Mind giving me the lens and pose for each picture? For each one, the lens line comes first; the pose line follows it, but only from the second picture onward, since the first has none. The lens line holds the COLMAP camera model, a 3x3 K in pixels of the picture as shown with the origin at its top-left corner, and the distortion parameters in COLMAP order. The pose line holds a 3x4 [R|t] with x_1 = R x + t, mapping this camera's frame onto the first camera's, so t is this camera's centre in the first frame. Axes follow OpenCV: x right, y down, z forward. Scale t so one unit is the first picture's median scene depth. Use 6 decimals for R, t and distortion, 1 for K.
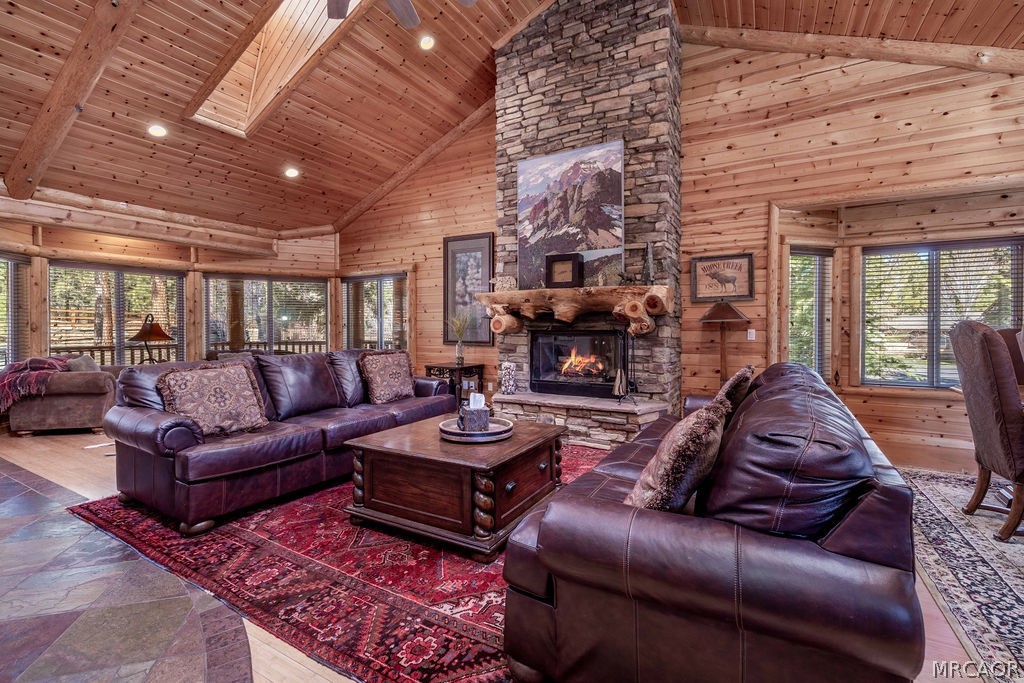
lens RADIAL K [[441.1, 0, 514.3], [0, 441.1, 336.3], [0, 0, 1]] dist [-0.002122, -0.000207]
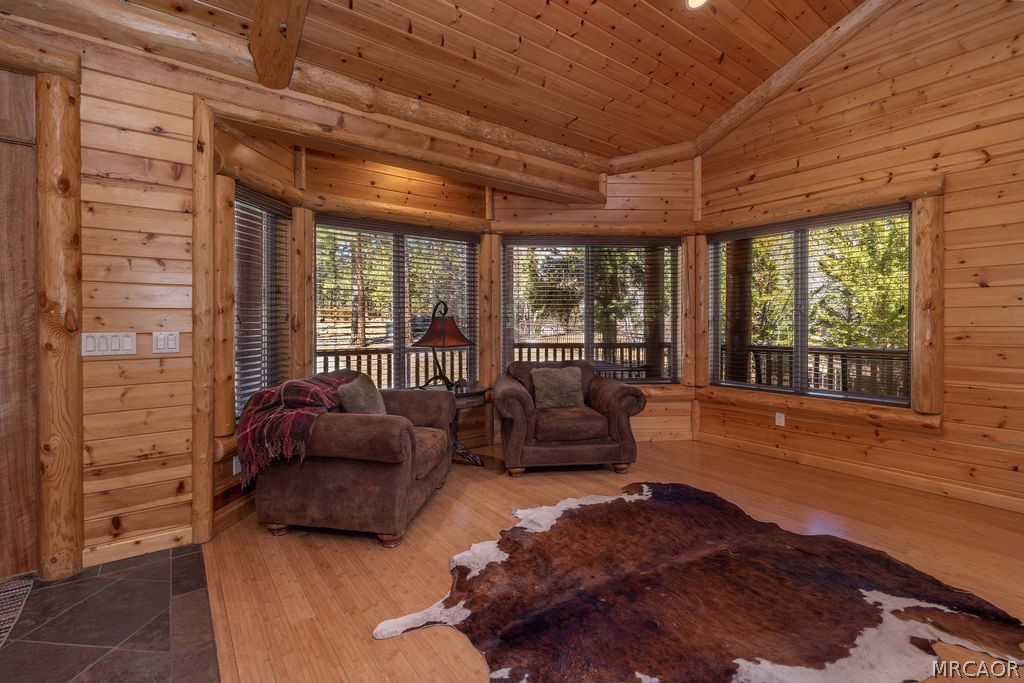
lens RADIAL K [[441.1, 0, 510.0], [0, 441.1, 334.0], [0, 0, 1]] dist [-0.002122, -0.000207]
pose [[0.918020, 0.006510, -0.396480, -0.508285], [-0.004908, 0.999975, 0.005055, -0.009800], [0.396503, -0.002695, 0.918029, 0.490363]]
